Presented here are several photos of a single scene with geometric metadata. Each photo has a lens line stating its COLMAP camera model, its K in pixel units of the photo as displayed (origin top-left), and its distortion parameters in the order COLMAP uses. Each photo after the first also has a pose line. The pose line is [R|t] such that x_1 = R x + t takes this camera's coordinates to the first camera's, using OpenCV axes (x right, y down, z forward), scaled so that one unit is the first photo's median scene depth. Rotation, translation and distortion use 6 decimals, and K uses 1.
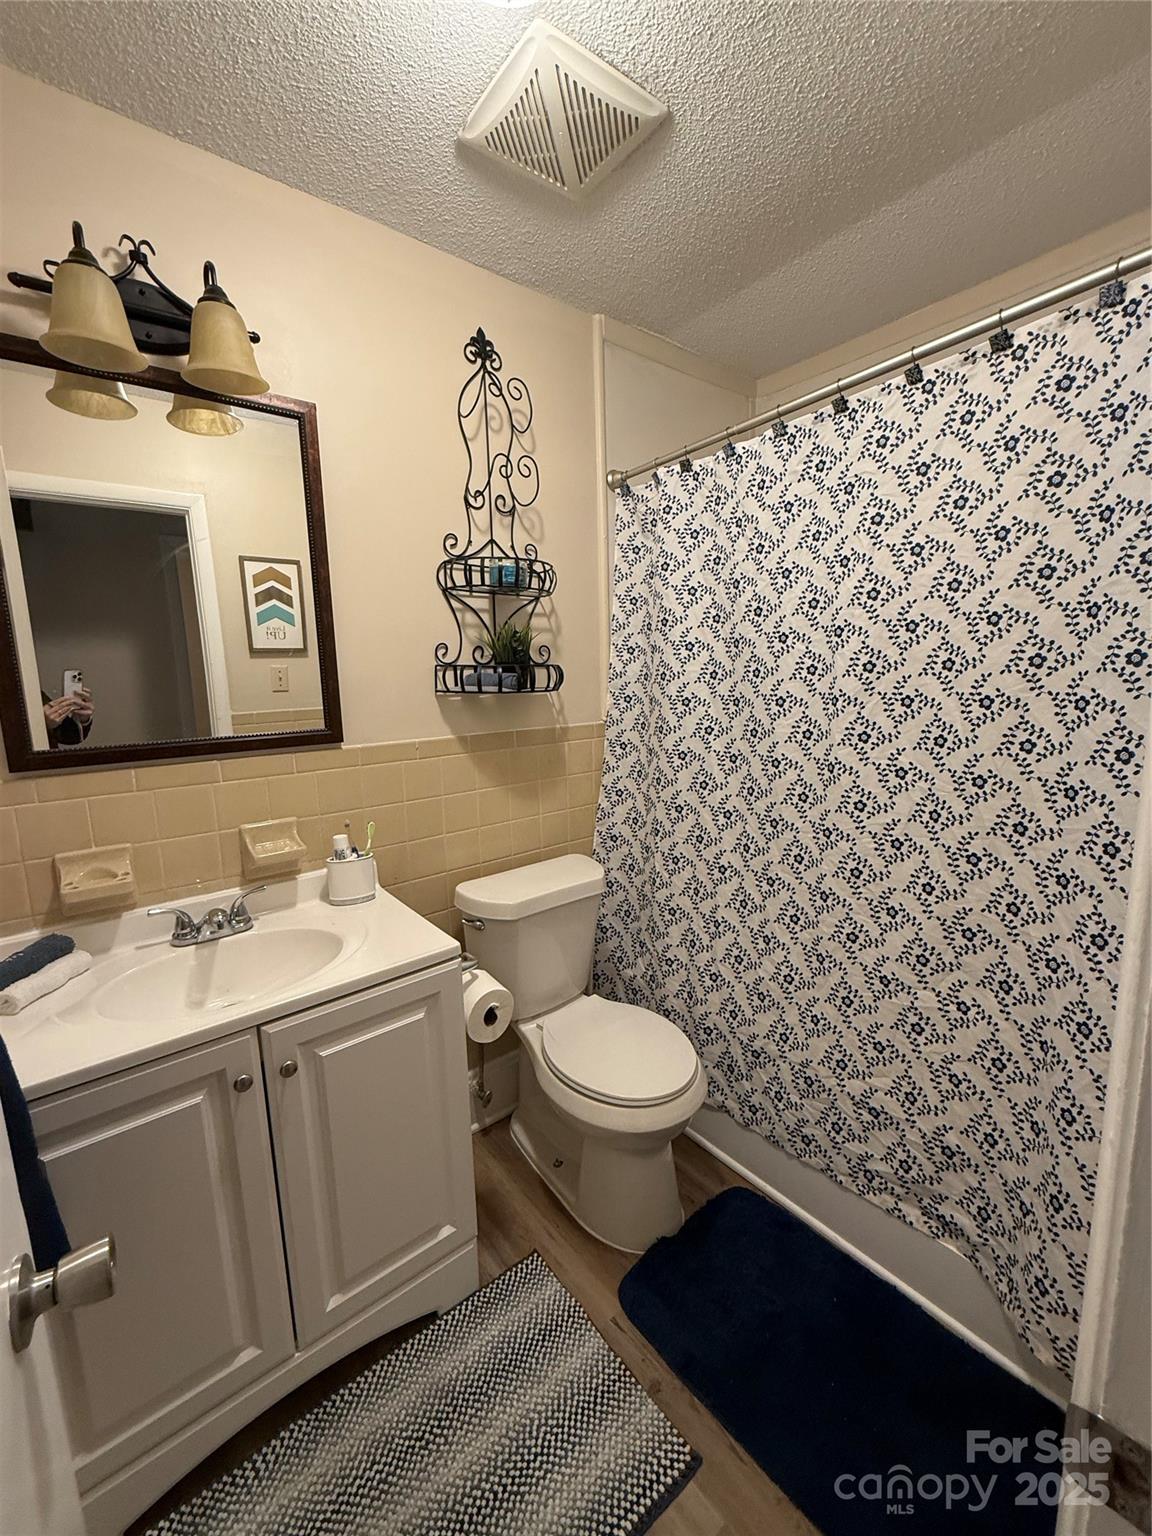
lens RADIAL K [[620.1, 0, 574.3], [0, 620.1, 765.0], [0, 0, 1]] dist [-0.002089, -0.000161]
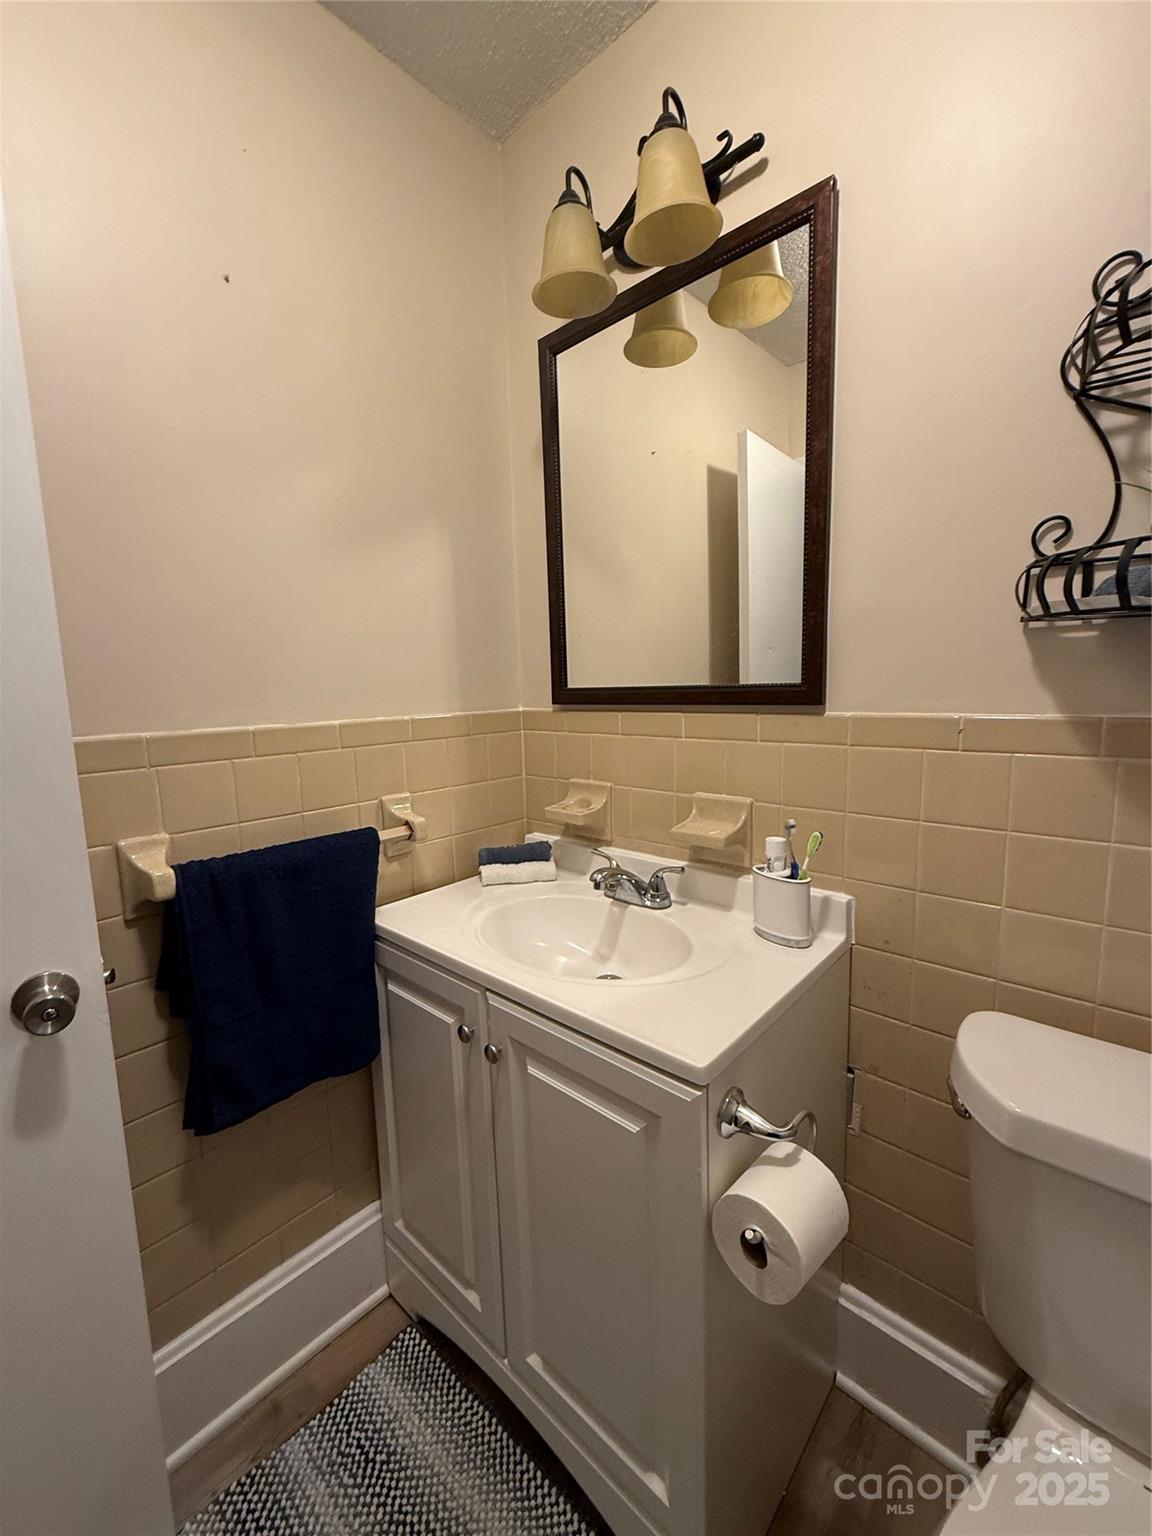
lens RADIAL K [[620.1, 0, 575.5], [0, 620.1, 769.4], [0, 0, 1]] dist [-0.002089, -0.000161]
pose [[0.172368, 0.153628, -0.972979, 0.256718], [-0.135186, 0.982106, 0.131120, -0.022196], [0.975712, 0.108932, 0.190052, 0.683336]]
